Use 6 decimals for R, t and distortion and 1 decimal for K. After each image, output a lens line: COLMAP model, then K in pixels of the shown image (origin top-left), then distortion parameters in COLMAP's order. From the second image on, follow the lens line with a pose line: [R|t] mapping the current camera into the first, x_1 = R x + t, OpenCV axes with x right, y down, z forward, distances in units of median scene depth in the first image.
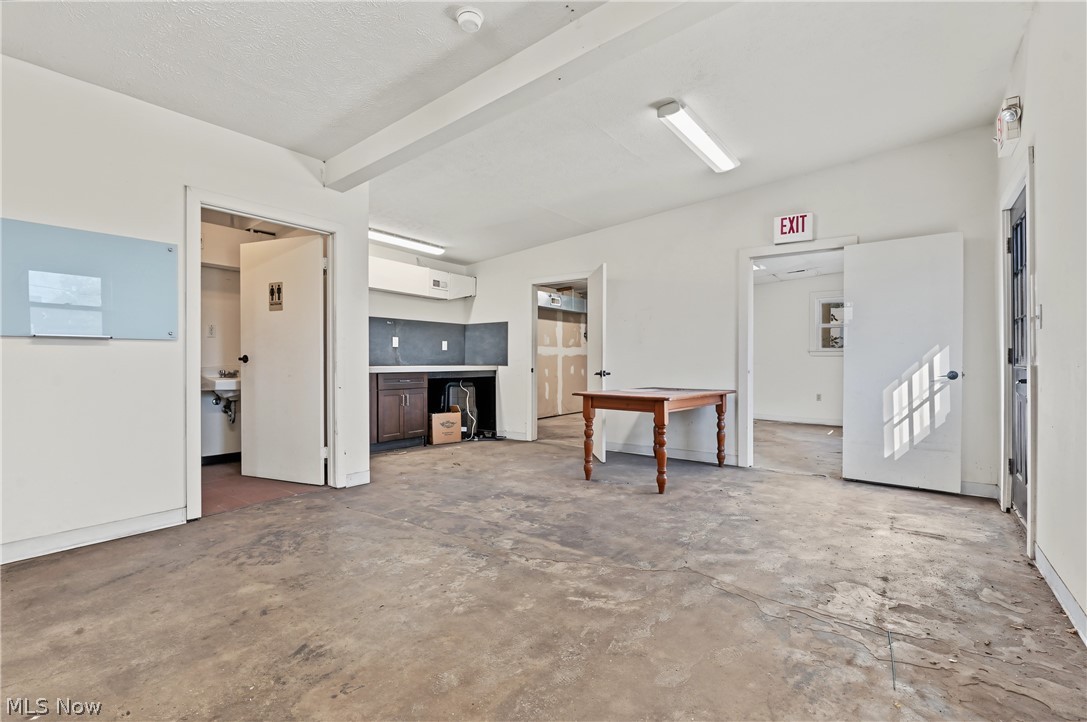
lens RADIAL K [[491.3, 0, 544.1], [0, 491.3, 361.3], [0, 0, 1]] dist [-0.009734, 0.002930]
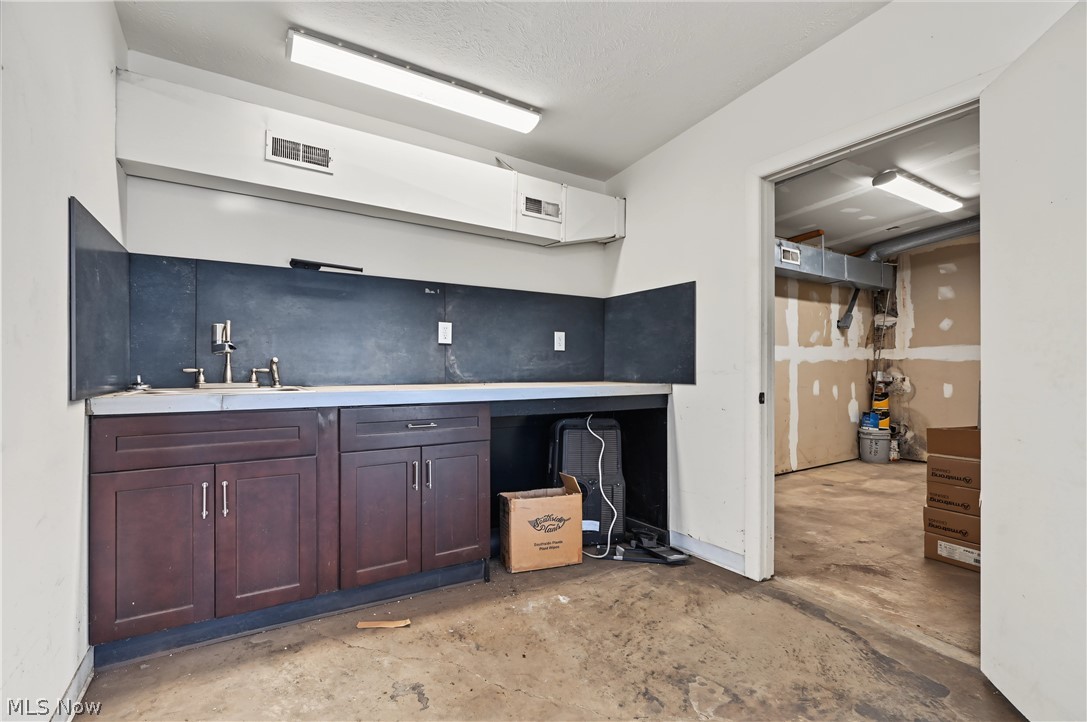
lens RADIAL K [[491.3, 0, 543.8], [0, 491.3, 368.4], [0, 0, 1]] dist [-0.009734, 0.002930]
pose [[0.933732, -0.002318, -0.357966, -0.044671], [0.000799, 0.999990, -0.004392, -0.002945], [0.357972, 0.003815, 0.933724, 0.559721]]
